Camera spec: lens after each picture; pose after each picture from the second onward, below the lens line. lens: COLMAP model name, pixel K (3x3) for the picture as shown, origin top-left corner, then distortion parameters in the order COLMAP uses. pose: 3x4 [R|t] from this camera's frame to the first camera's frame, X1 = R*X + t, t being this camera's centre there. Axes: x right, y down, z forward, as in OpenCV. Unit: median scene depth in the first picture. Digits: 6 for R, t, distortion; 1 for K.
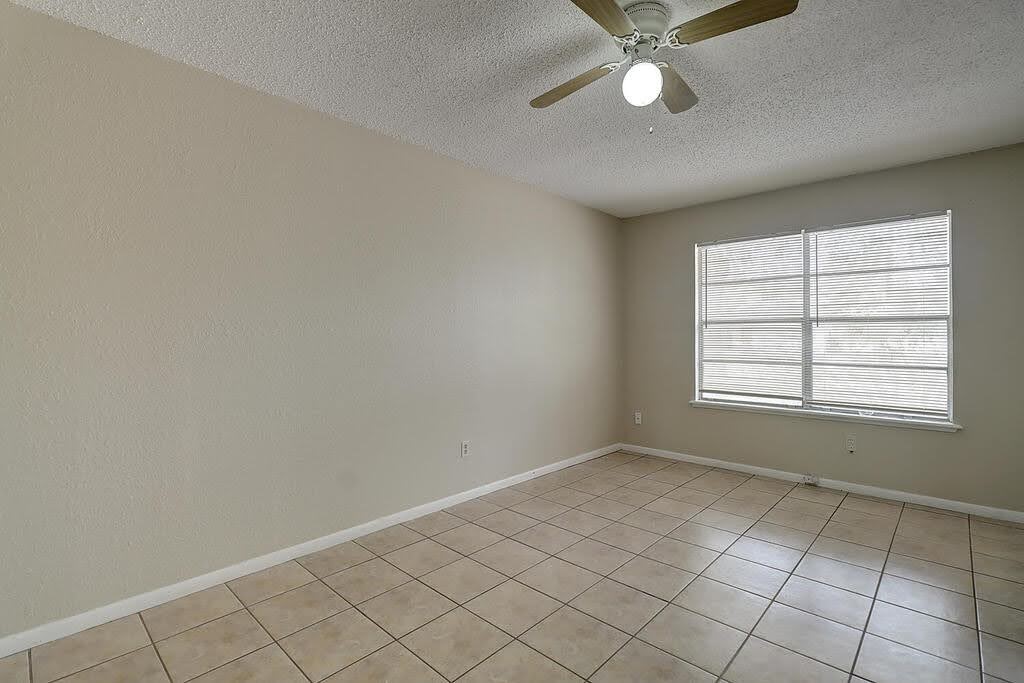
lens RADIAL K [[474.1, 0, 504.2], [0, 474.1, 338.1], [0, 0, 1]] dist [0.001258, -0.000113]
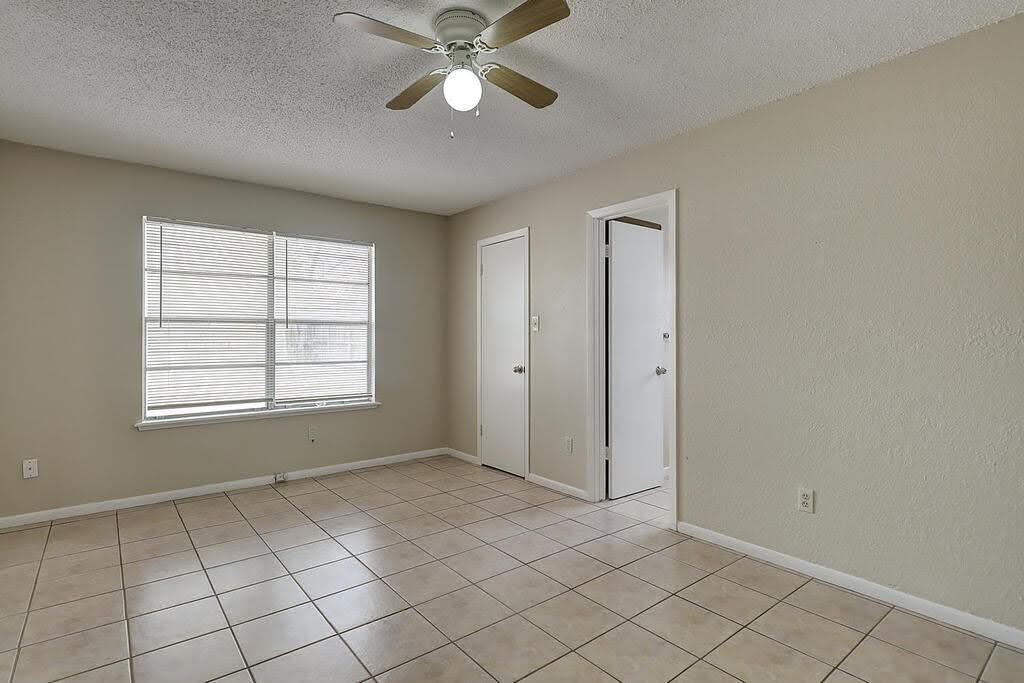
lens RADIAL K [[515.0, 0, 506.1], [0, 515.0, 335.4], [0, 0, 1]] dist [0.015269, -0.004250]
pose [[0.141736, 0.001935, 0.989903, -0.377560], [0.002496, 0.999994, -0.002312, -0.003956], [-0.989901, 0.002799, 0.141731, 0.348251]]
